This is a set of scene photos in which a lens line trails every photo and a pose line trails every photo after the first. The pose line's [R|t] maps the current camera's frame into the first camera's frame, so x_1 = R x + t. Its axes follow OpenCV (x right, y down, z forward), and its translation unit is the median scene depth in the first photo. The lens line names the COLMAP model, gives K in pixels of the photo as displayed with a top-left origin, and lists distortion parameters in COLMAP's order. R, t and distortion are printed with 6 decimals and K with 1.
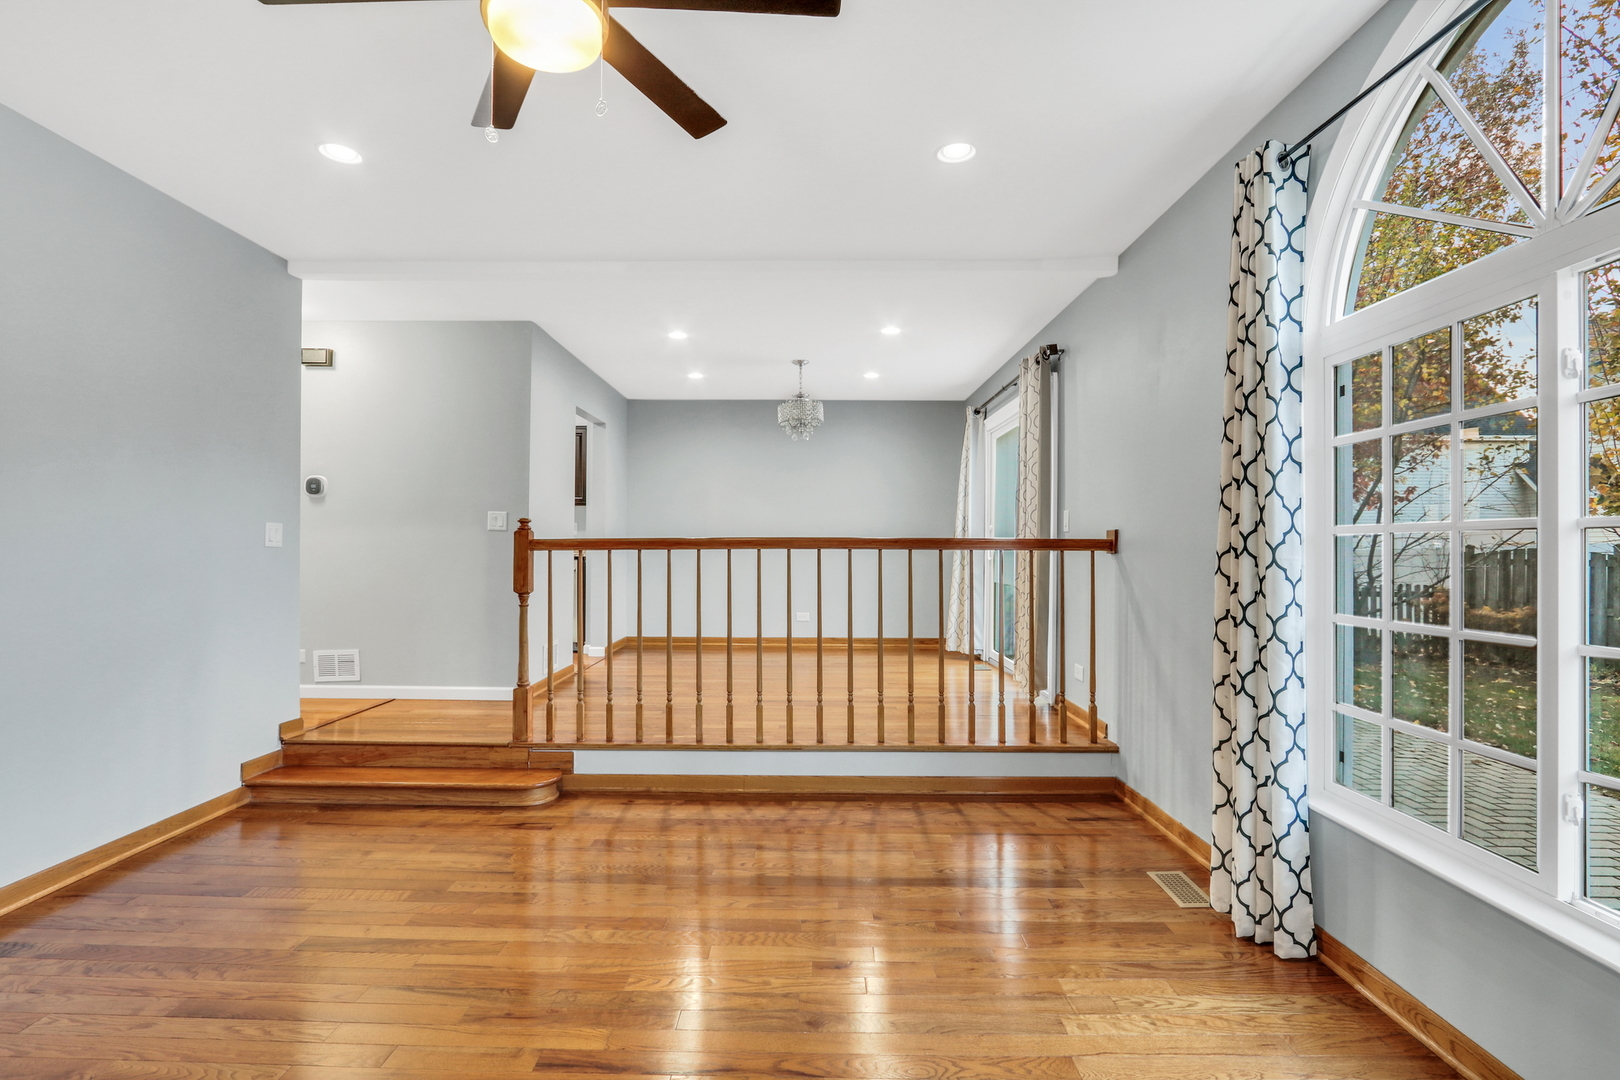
lens RADIAL K [[765.4, 0, 810.0], [0, 765.4, 540.0], [0, 0, 1]] dist [-0.005314, -0.000017]
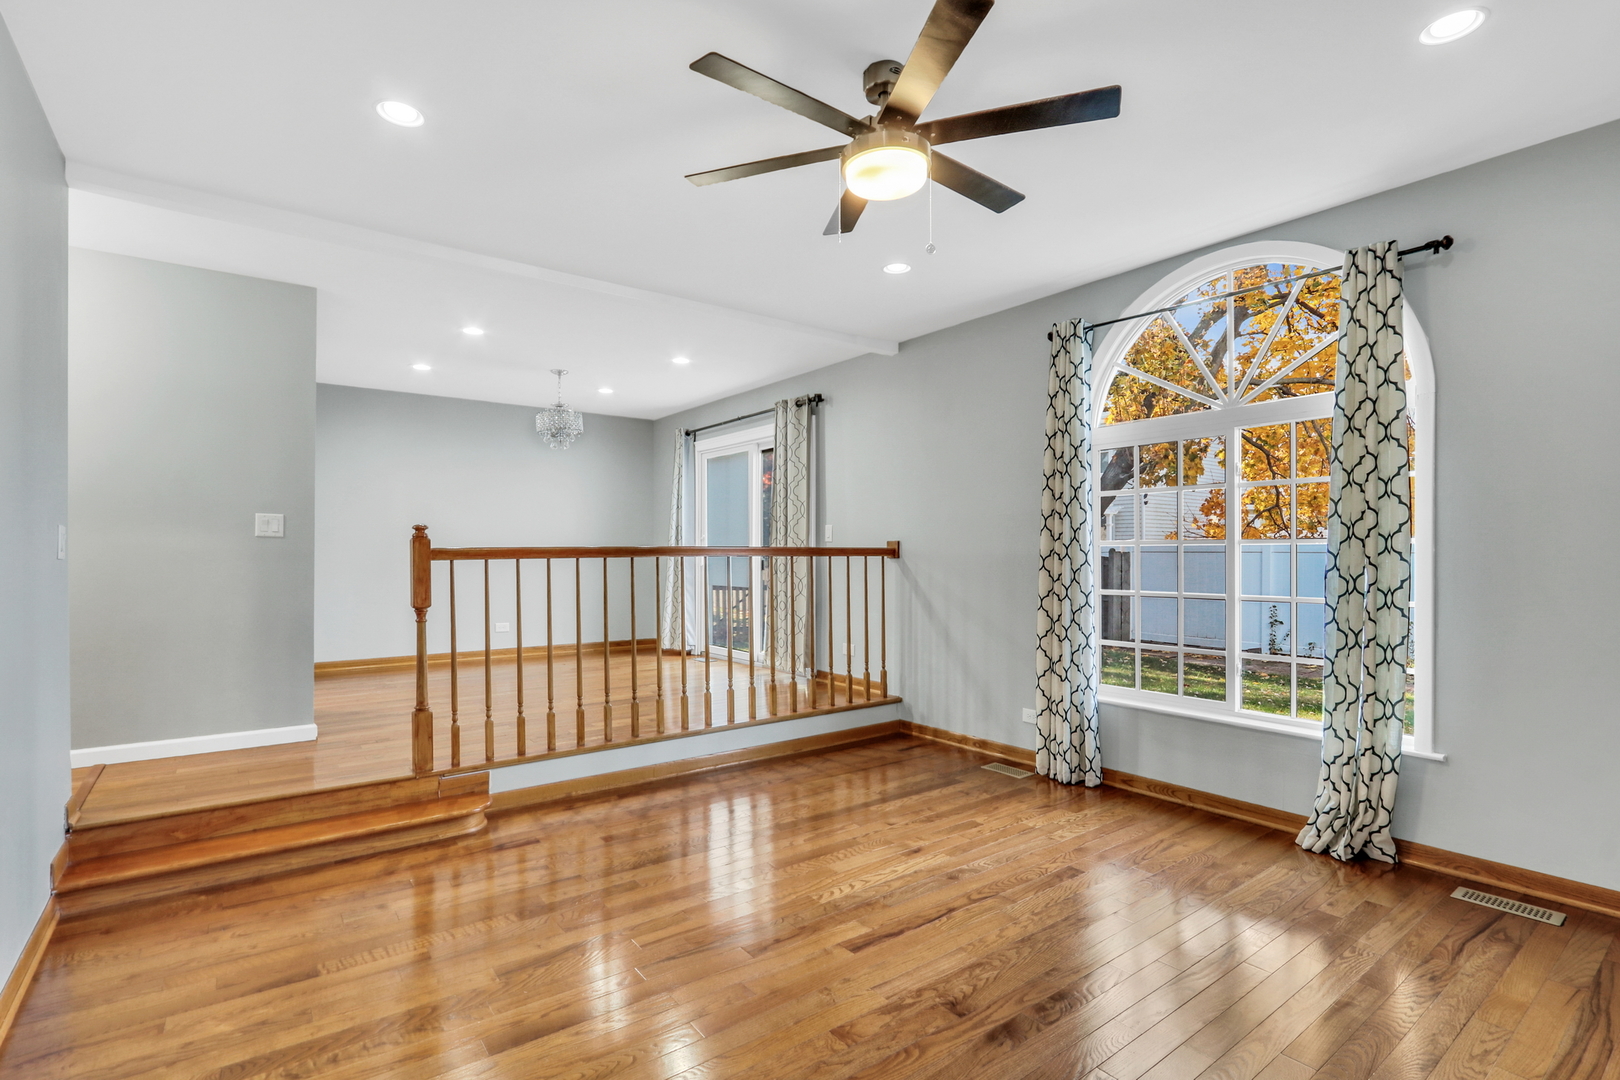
lens RADIAL K [[769.4, 0, 808.8], [0, 769.4, 545.9], [0, 0, 1]] dist [-0.001805, 0.000385]
pose [[0.789500, 0.000566, 0.613750, -0.574753], [0.000298, 0.999999, -0.001305, -0.002584], [-0.613750, 0.001214, 0.789499, 0.000361]]
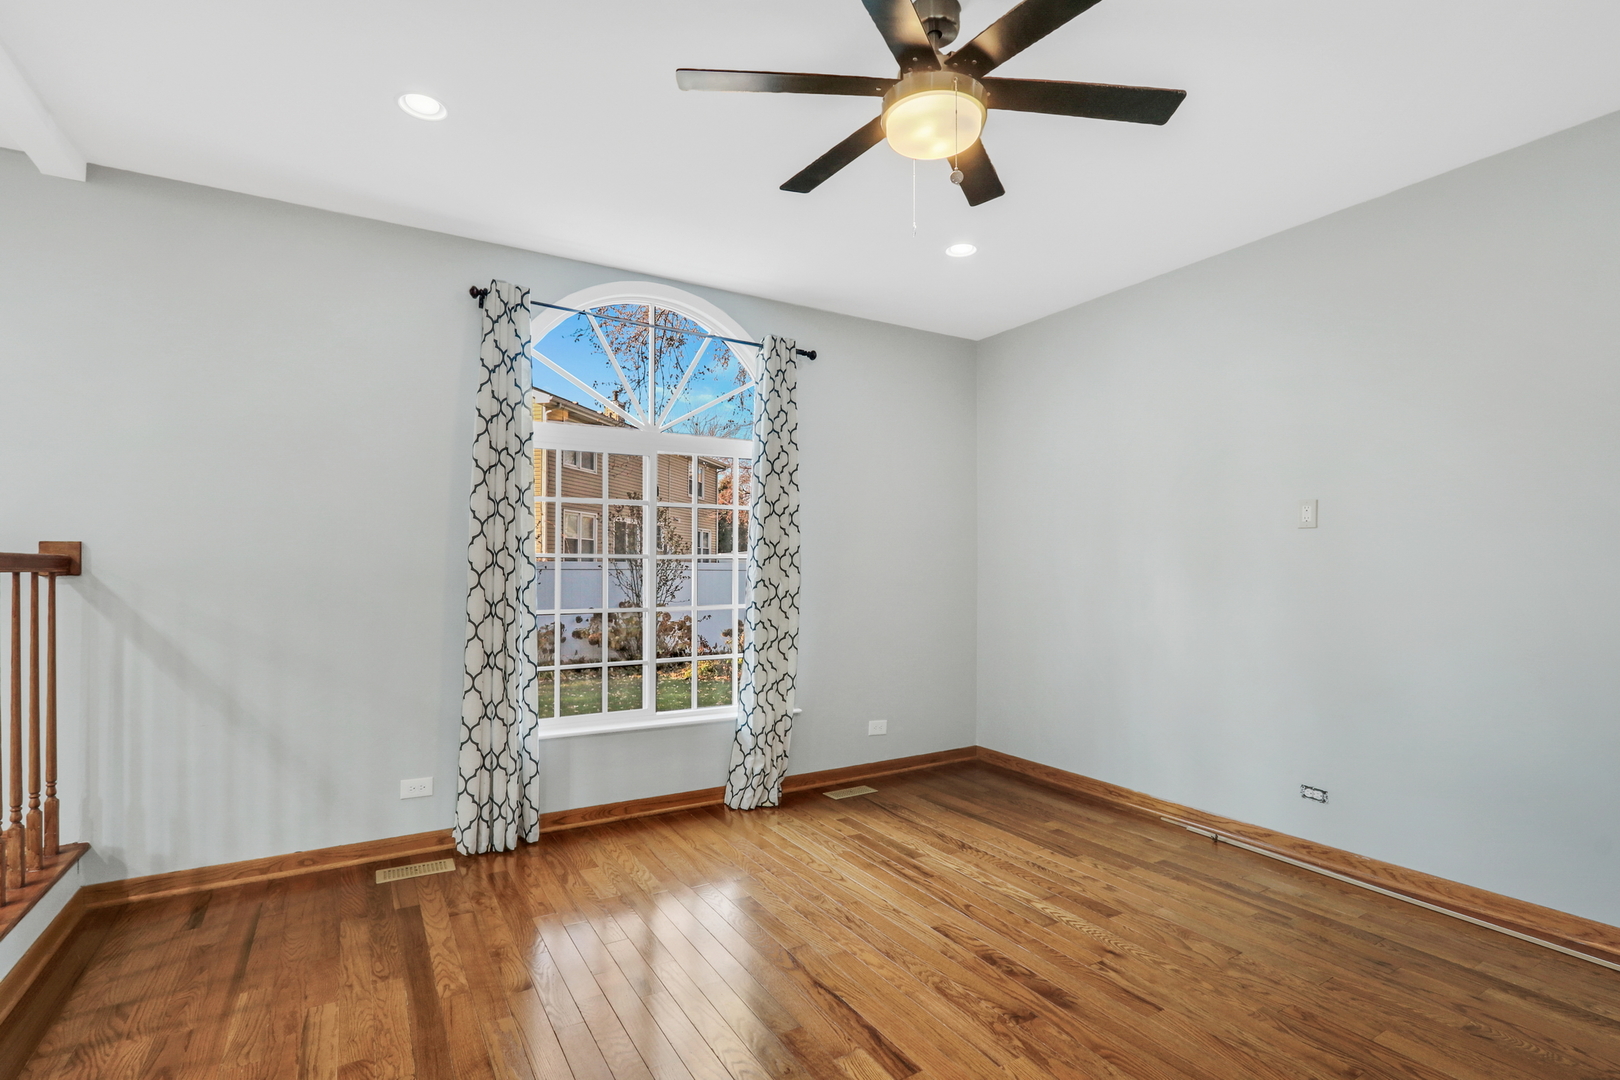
lens RADIAL K [[769.4, 0, 808.8], [0, 769.4, 545.9], [0, 0, 1]] dist [-0.001805, 0.000385]
pose [[-0.510788, 0.015209, 0.859572, -0.561471], [-0.011525, 0.999633, -0.024535, 0.000160], [-0.859630, -0.022439, -0.510425, 0.773472]]
